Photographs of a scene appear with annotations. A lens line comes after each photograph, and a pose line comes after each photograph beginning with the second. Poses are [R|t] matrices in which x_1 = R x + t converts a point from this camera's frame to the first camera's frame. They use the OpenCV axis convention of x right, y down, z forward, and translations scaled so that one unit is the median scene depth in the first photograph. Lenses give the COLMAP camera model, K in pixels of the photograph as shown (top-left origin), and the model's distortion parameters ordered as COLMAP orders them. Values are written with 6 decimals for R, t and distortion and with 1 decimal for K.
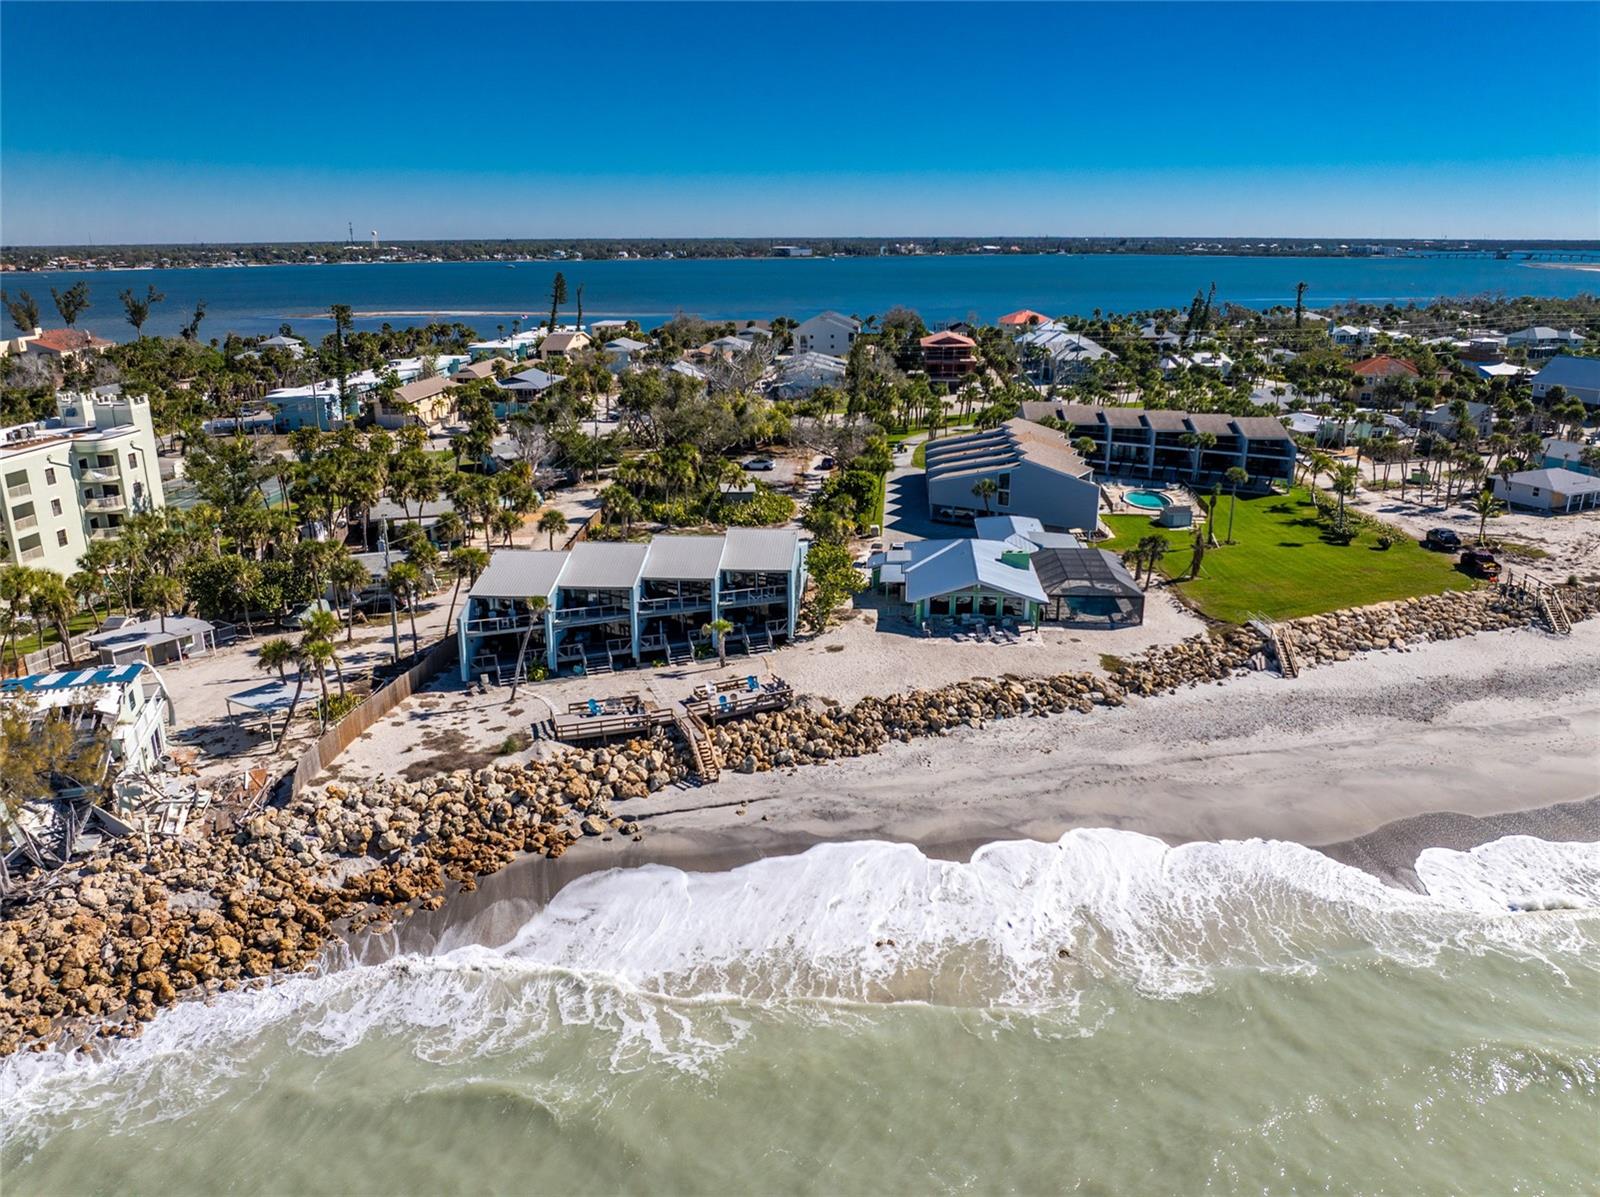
lens RADIAL K [[1120.9, 0, 800.0], [0, 1120.9, 598.5], [0, 0, 1]] dist [-0.027457, -0.005125]
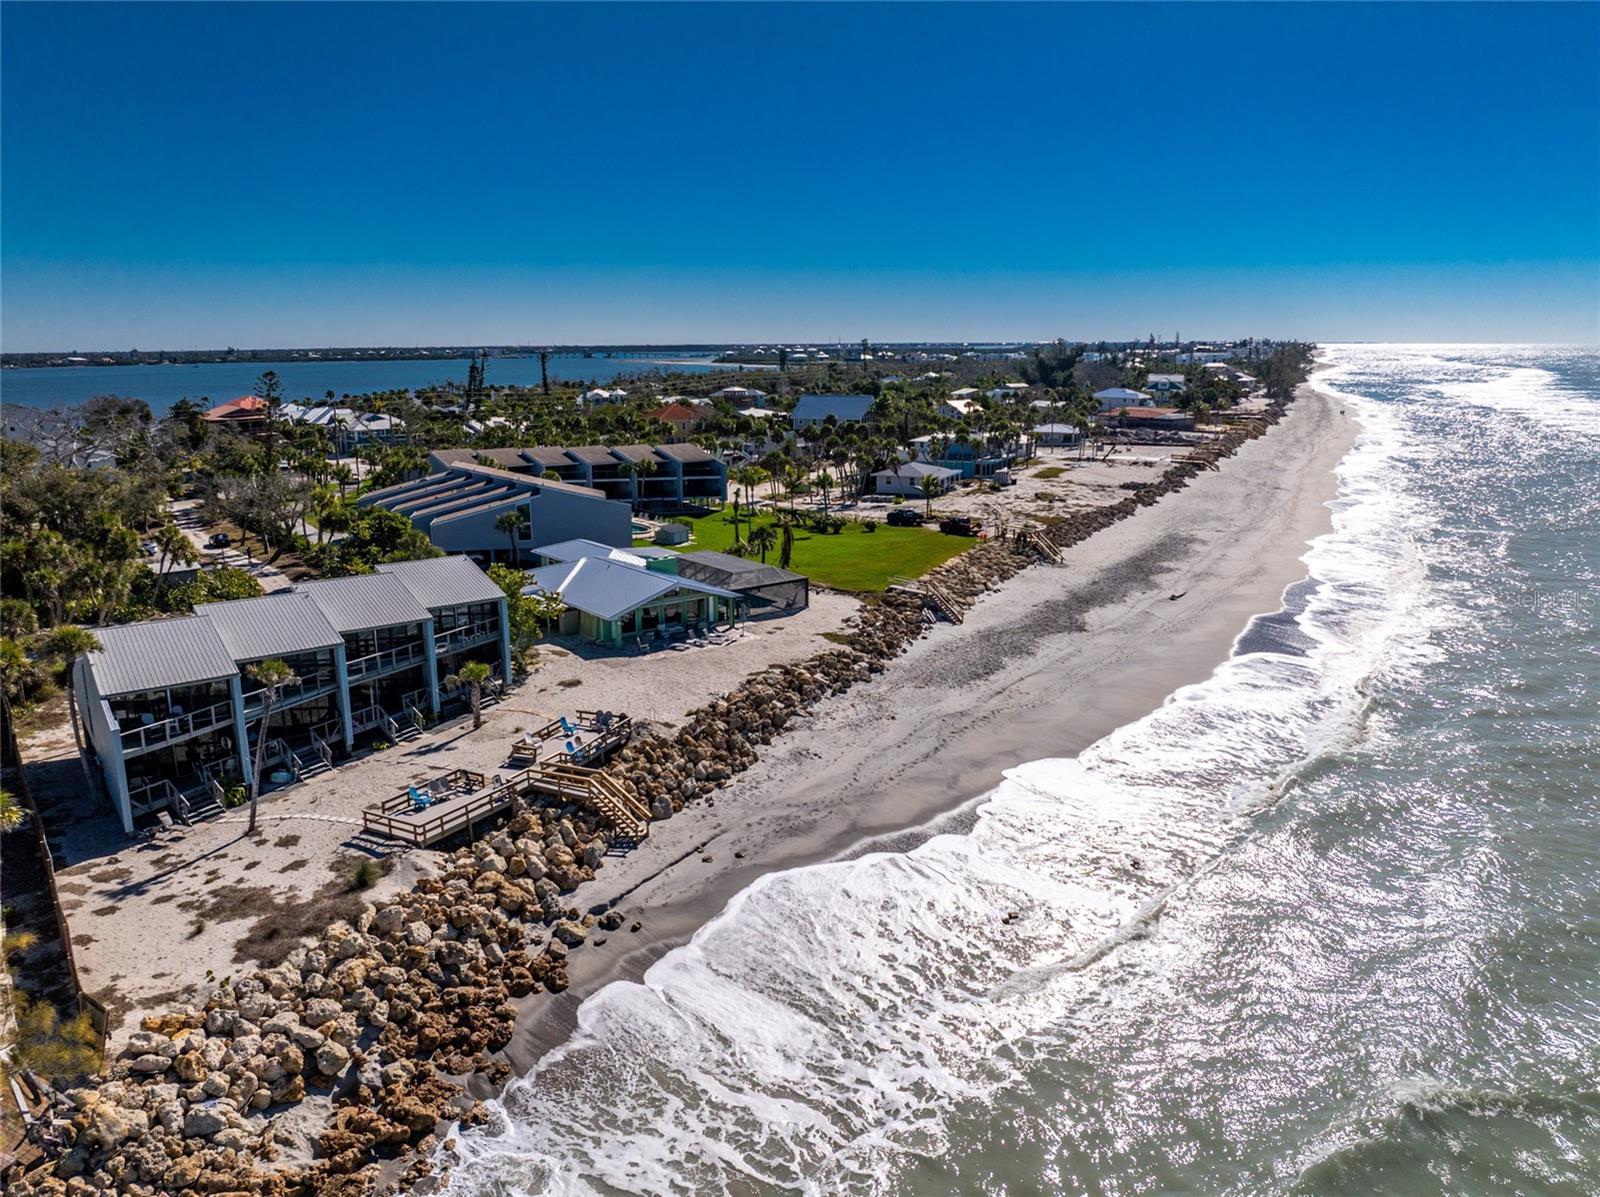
lens RADIAL K [[1133.7, 0, 800.0], [0, 1133.7, 598.5], [0, 0, 1]] dist [-0.036867, 0.000055]
pose [[0.747418, -0.148479, 0.647550, -0.466529], [0.206632, 0.978316, -0.014178, 0.038684], [-0.631403, 0.144401, 0.761891, 0.330474]]
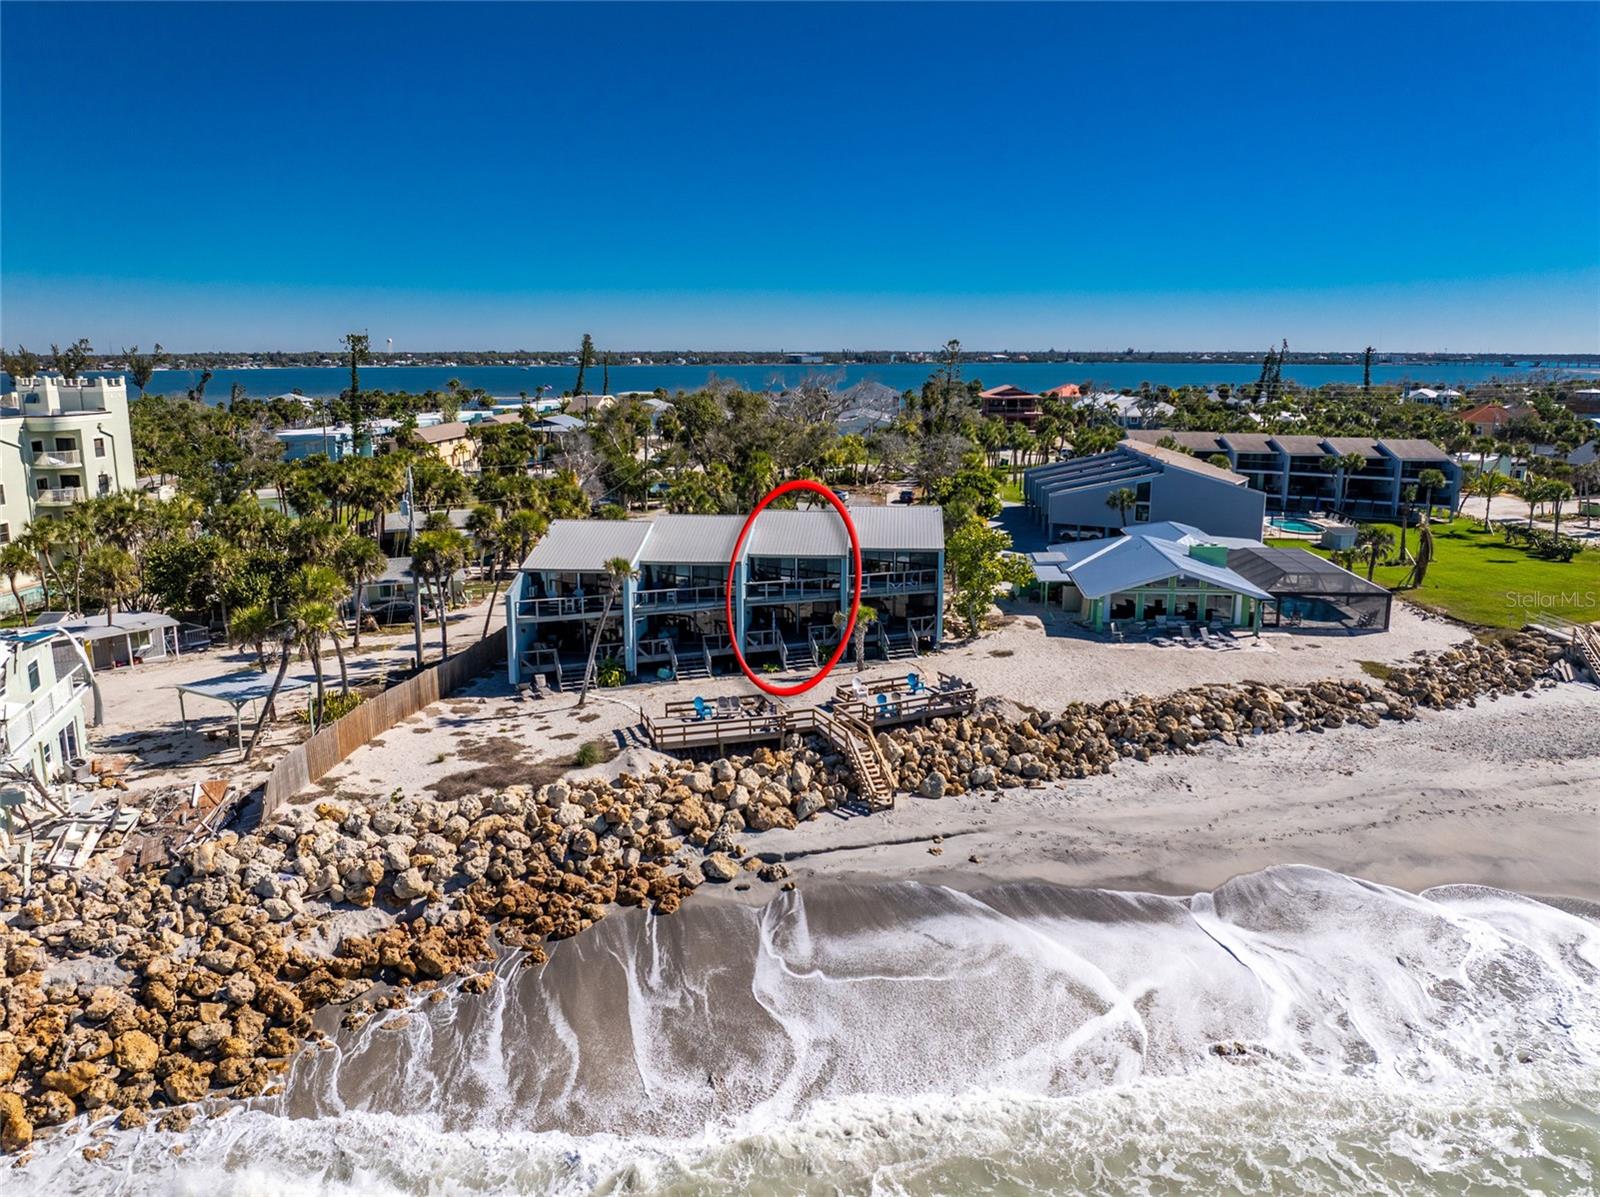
lens RADIAL K [[1137.0, 0, 800.0], [0, 1137.0, 598.5], [0, 0, 1]] dist [-0.033250, 0.007762]
pose [[0.999961, 0.001683, -0.008654, -0.123726], [-0.002490, 0.995564, -0.094058, 0.101558], [0.008457, 0.094076, 0.995529, 0.302923]]
